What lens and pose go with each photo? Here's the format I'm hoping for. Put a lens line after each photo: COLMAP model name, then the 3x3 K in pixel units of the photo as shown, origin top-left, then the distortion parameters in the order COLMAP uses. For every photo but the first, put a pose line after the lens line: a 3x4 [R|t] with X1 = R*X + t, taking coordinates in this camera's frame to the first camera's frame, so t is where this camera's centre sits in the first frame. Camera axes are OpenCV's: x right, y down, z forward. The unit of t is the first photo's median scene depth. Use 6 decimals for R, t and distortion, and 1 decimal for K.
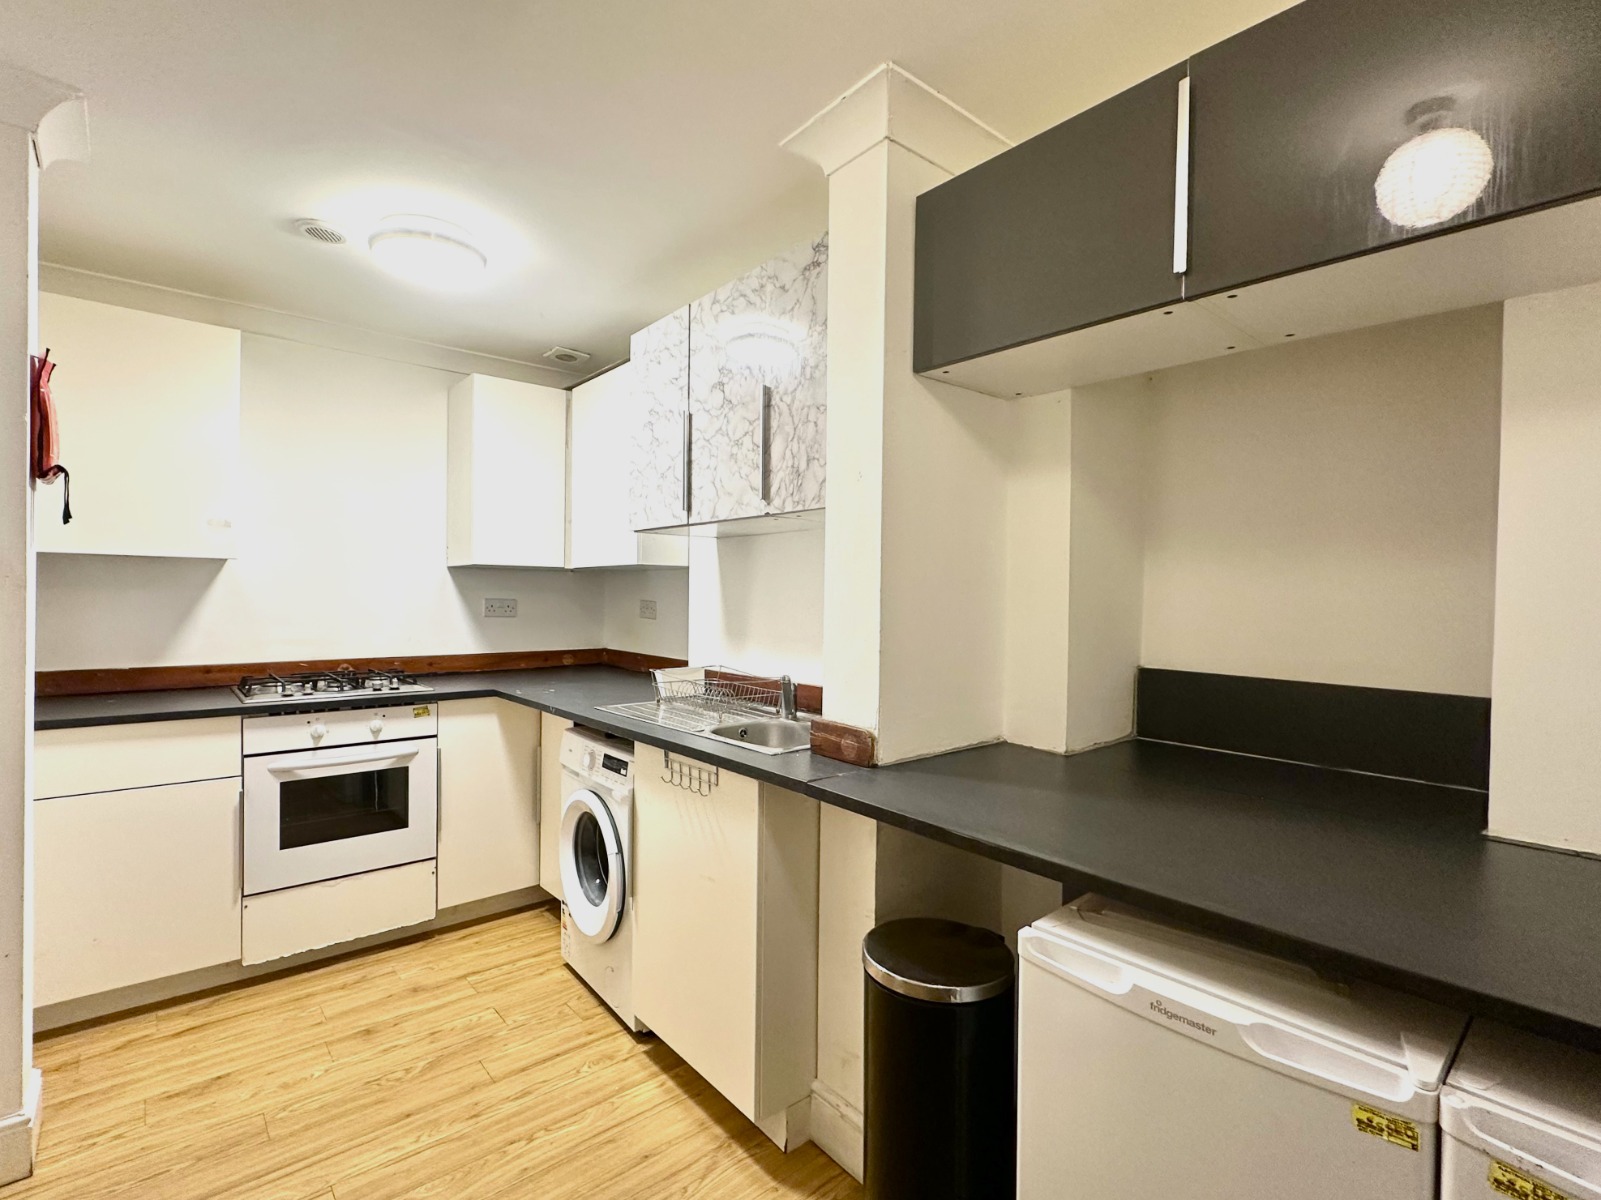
lens RADIAL K [[765.3, 0, 805.5], [0, 765.3, 593.7], [0, 0, 1]] dist [0.005151, 0.000687]
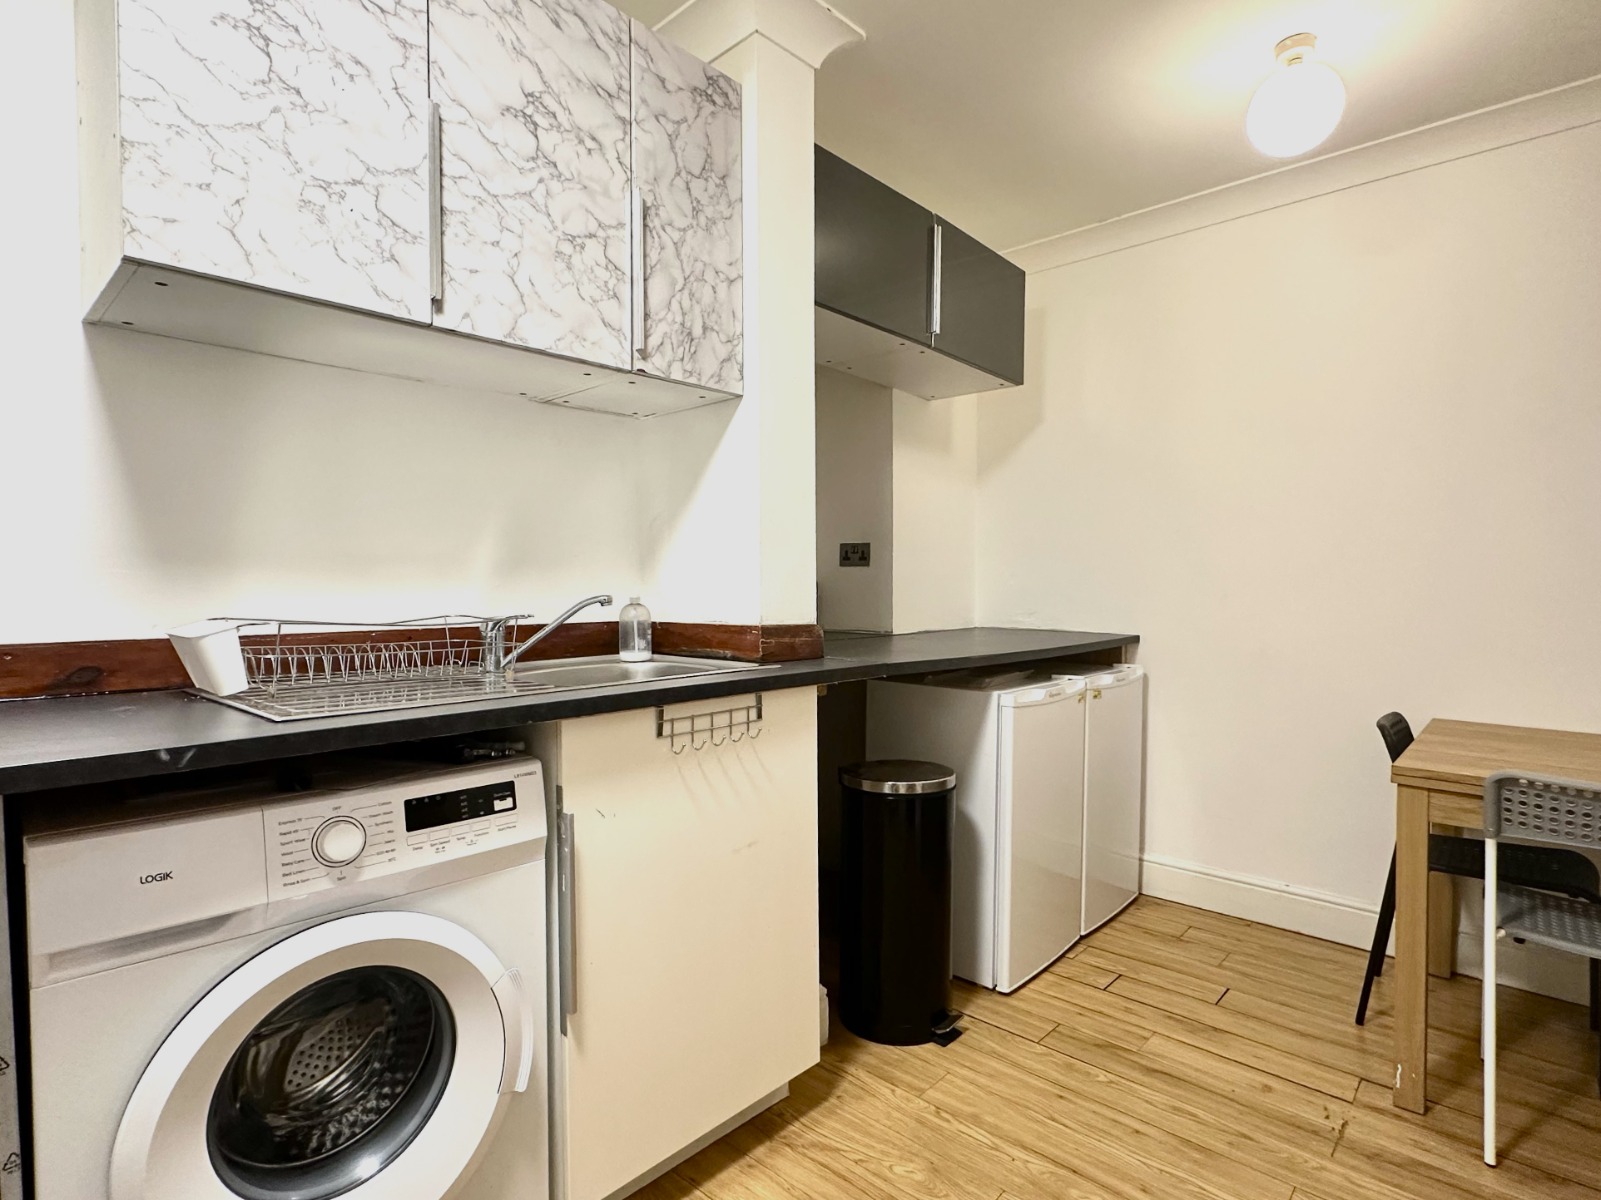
lens RADIAL K [[800.0, 0, 805.2], [0, 800.0, 603.5], [0, 0, 1]] dist [-0.000882, -0.000236]
pose [[-0.109007, -0.028870, 0.993622, -0.853589], [0.009215, 0.999506, 0.030051, 0.098339], [-0.993998, 0.012432, -0.108687, 0.953424]]
